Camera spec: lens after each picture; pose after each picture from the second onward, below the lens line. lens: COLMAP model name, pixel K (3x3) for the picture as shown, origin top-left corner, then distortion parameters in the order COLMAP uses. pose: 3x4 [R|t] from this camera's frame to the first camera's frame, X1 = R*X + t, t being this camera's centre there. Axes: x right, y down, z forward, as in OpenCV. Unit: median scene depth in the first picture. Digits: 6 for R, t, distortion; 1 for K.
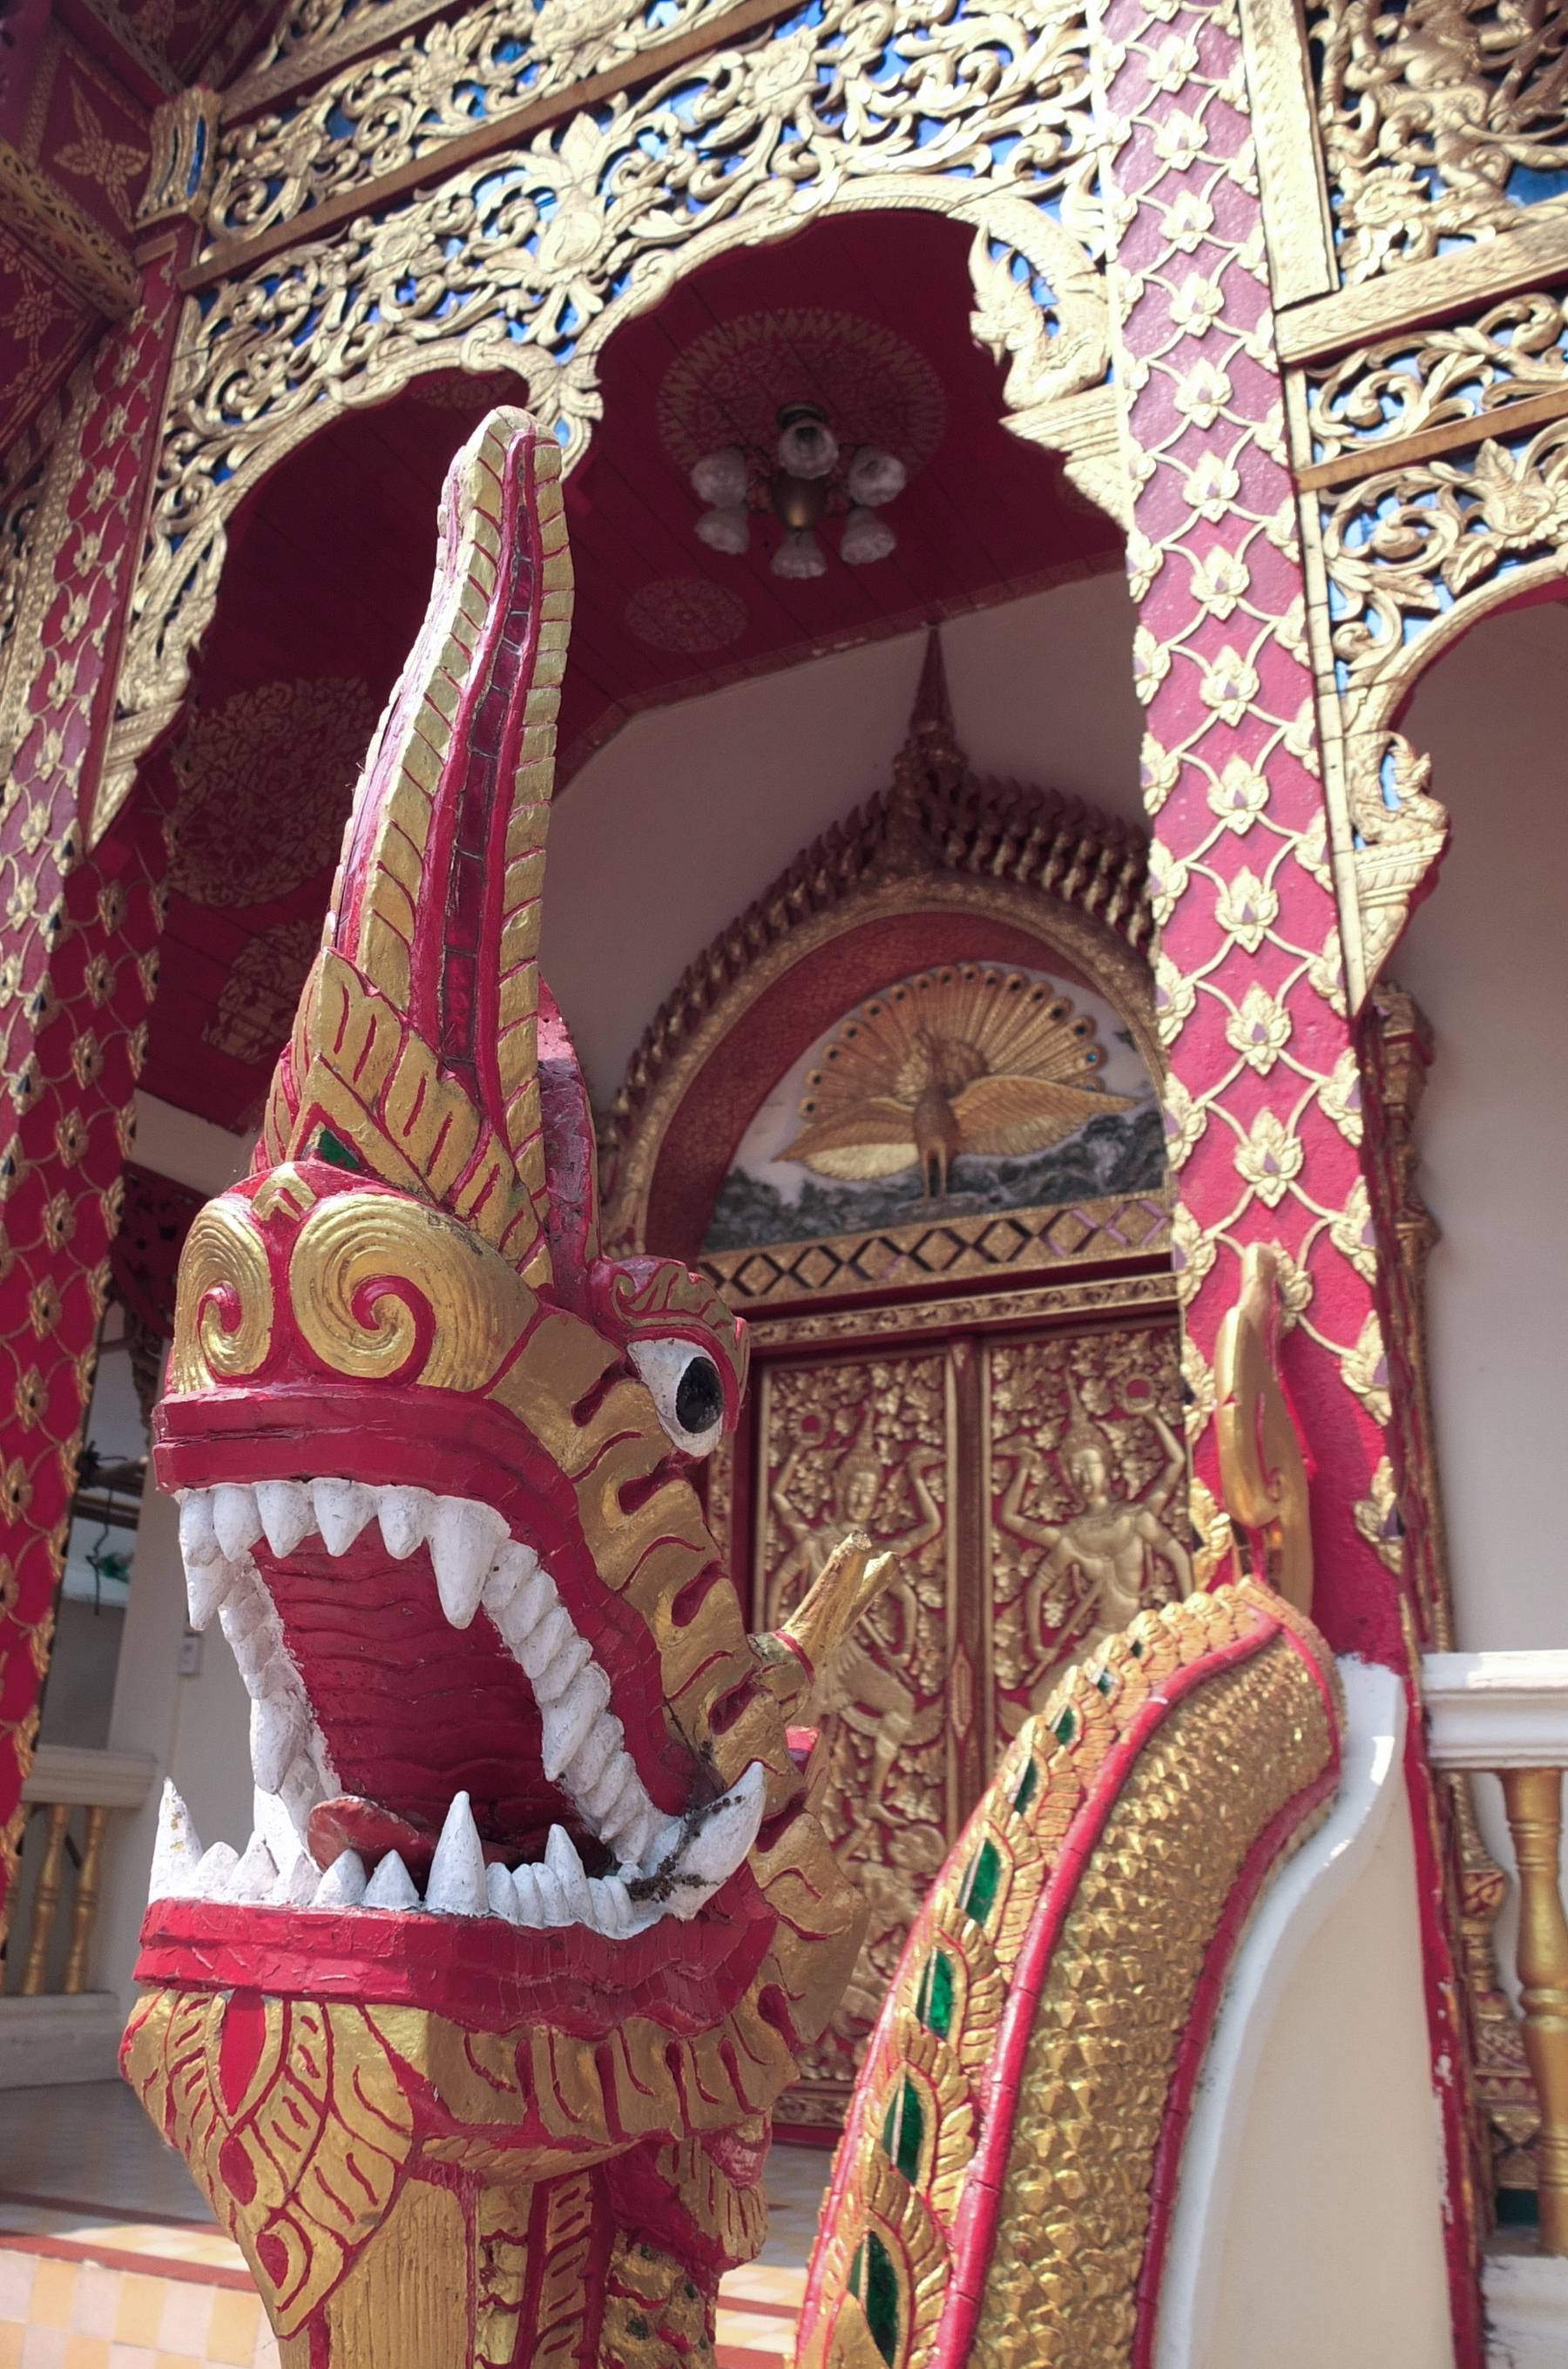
lens RADIAL K [[1807.4, 0, 784.0], [0, 1807.4, 1184.5], [0, 0, 1]] dist [-0.037378, 0.002697]
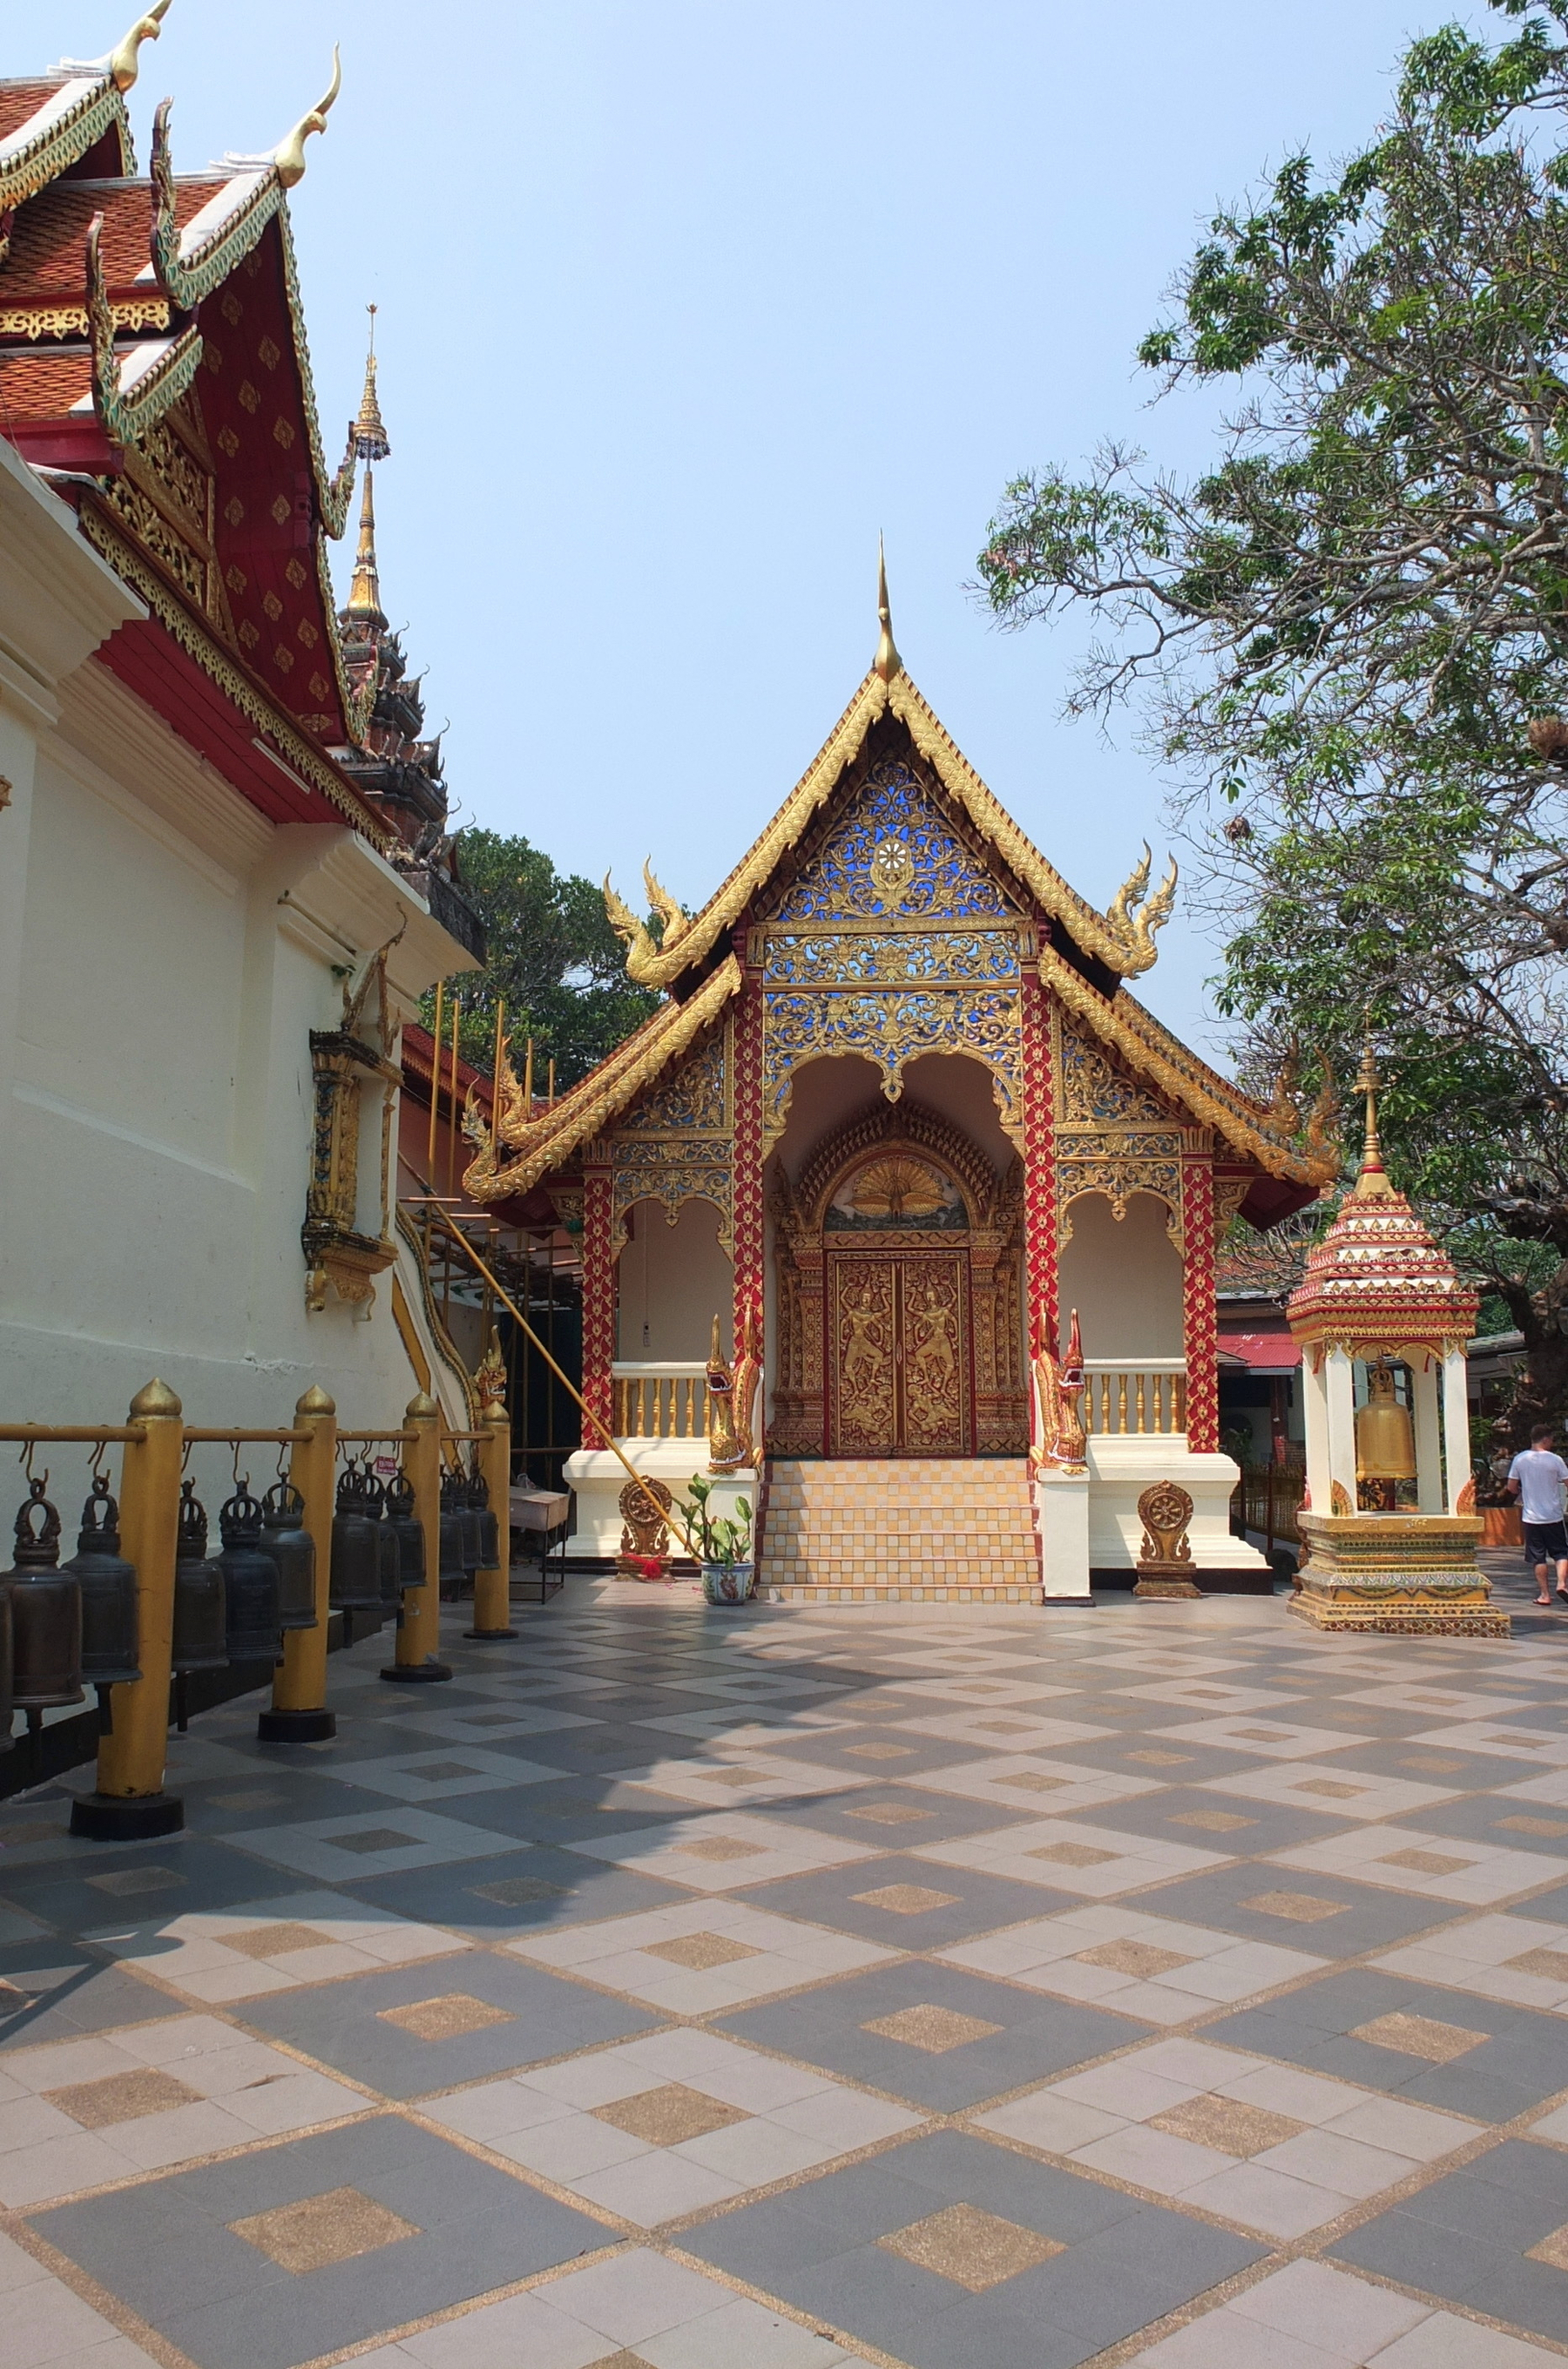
lens RADIAL K [[1807.4, 0, 784.0], [0, 1807.4, 1184.5], [0, 0, 1]] dist [-0.037378, 0.002697]
pose [[0.912209, 0.018287, 0.409317, -1.740314], [-0.115082, 0.970223, 0.213128, -0.882297], [-0.393231, -0.241522, 0.887150, -2.305042]]
